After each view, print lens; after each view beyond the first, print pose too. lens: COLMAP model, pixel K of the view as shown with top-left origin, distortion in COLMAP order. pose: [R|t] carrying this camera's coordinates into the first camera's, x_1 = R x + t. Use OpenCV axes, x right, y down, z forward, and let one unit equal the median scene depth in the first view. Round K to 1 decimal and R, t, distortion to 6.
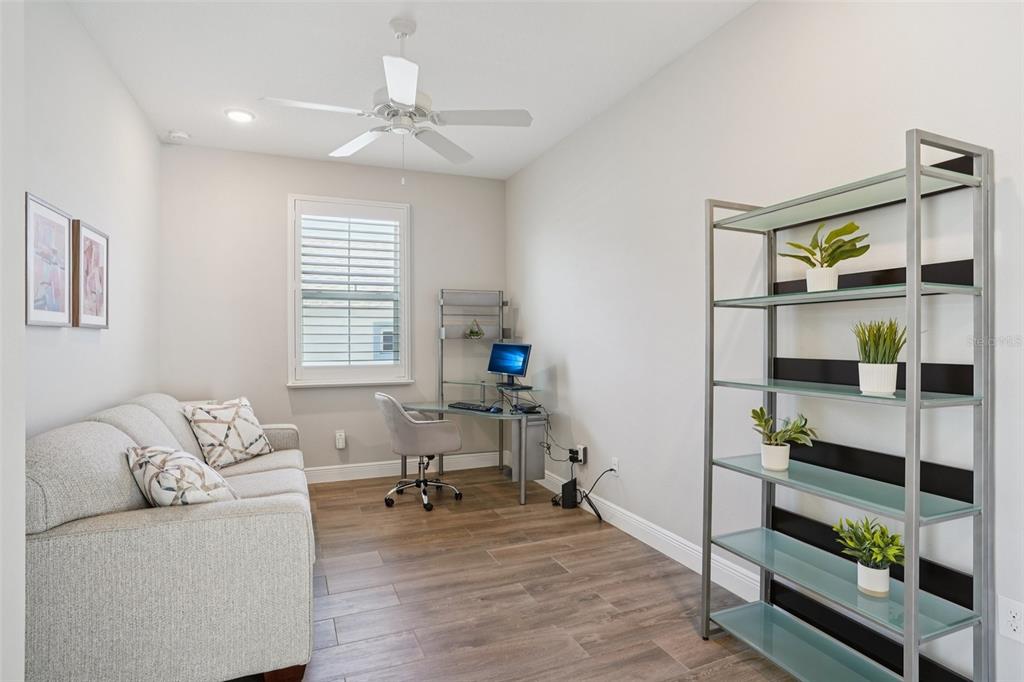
lens RADIAL K [[526.8, 0, 506.9], [0, 526.8, 335.8], [0, 0, 1]] dist [-0.087275, 0.065053]
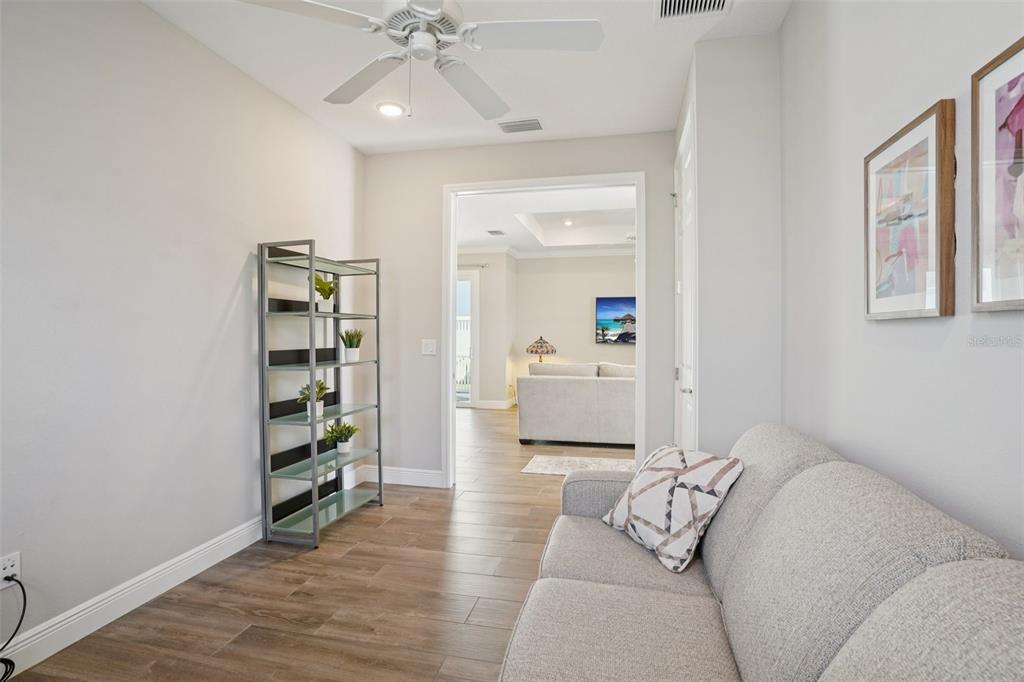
lens RADIAL K [[508.9, 0, 517.6], [0, 508.9, 343.0], [0, 0, 1]] dist [-0.063971, 0.033549]
pose [[-0.818812, -0.007459, 0.574013, -0.552929], [0.000190, 0.999912, 0.013264, 0.001915], [-0.574061, 0.010969, -0.818739, 1.157450]]
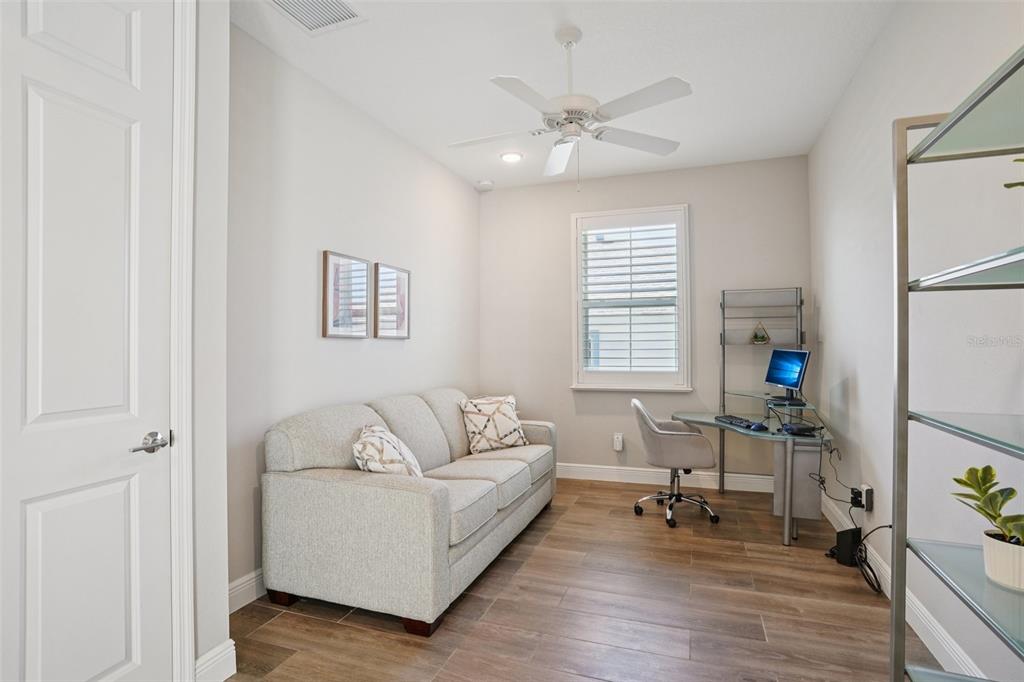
lens RADIAL K [[508.9, 0, 517.6], [0, 508.9, 343.0], [0, 0, 1]] dist [-0.063971, 0.033549]
pose [[0.740735, -0.007218, -0.671759, 0.290331], [0.008855, 0.999960, -0.000980, 0.000703], [0.671739, -0.005223, 0.740769, 0.159805]]
